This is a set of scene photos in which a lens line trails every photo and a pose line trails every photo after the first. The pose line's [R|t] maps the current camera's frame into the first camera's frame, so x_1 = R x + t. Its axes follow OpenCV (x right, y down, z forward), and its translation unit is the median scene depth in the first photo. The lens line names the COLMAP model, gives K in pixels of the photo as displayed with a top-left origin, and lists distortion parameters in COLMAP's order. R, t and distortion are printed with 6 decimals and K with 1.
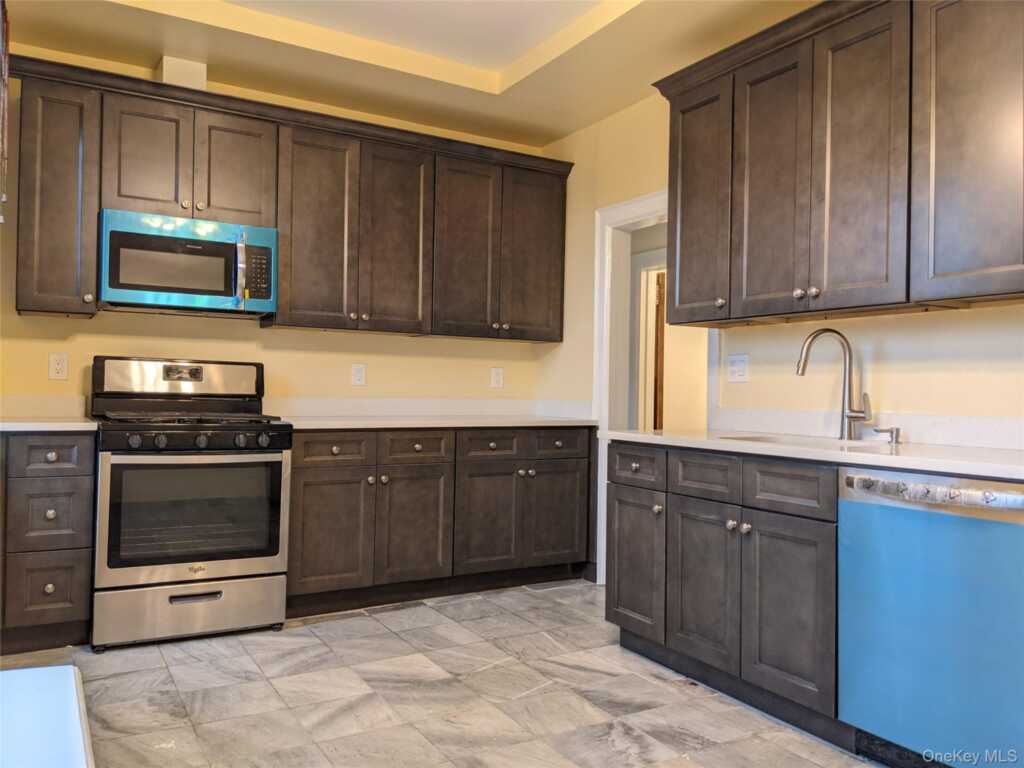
lens RADIAL K [[809.4, 0, 512.0], [0, 809.4, 384.0], [0, 0, 1]] dist [0.006369, 0.001131]
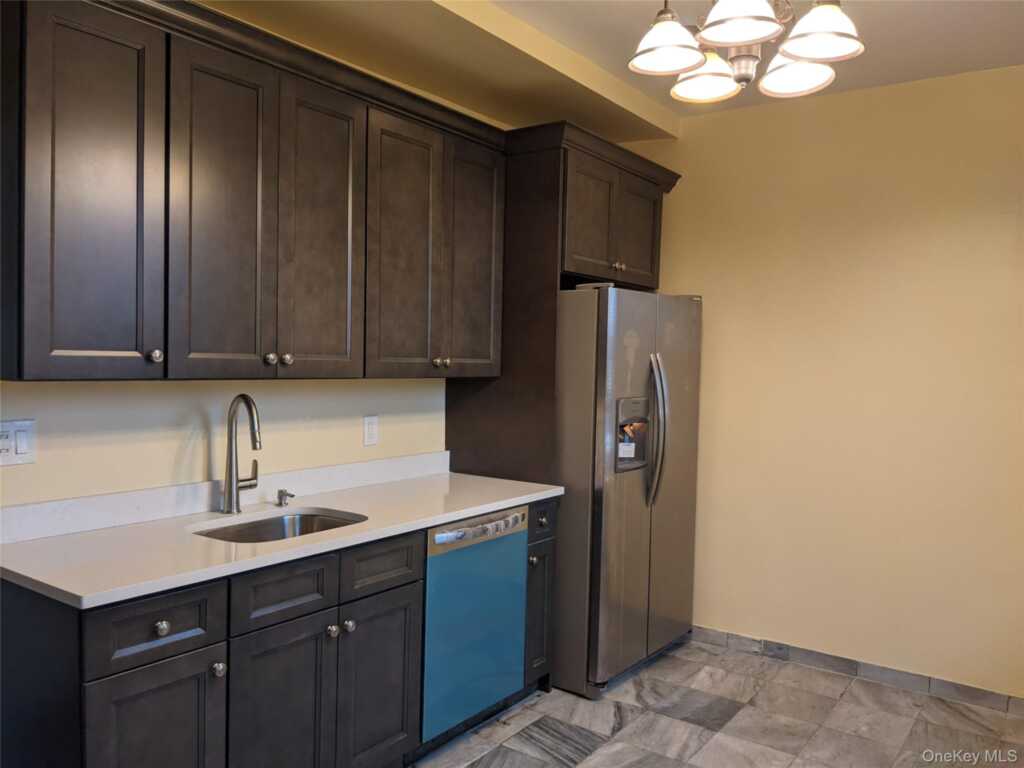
lens RADIAL K [[809.4, 0, 512.0], [0, 809.4, 384.0], [0, 0, 1]] dist [0.006369, 0.001131]
pose [[-0.405914, -0.057163, 0.912122, -0.621153], [-0.036212, 0.998264, 0.046447, -0.148156], [-0.913193, -0.014176, -0.407280, 1.231956]]
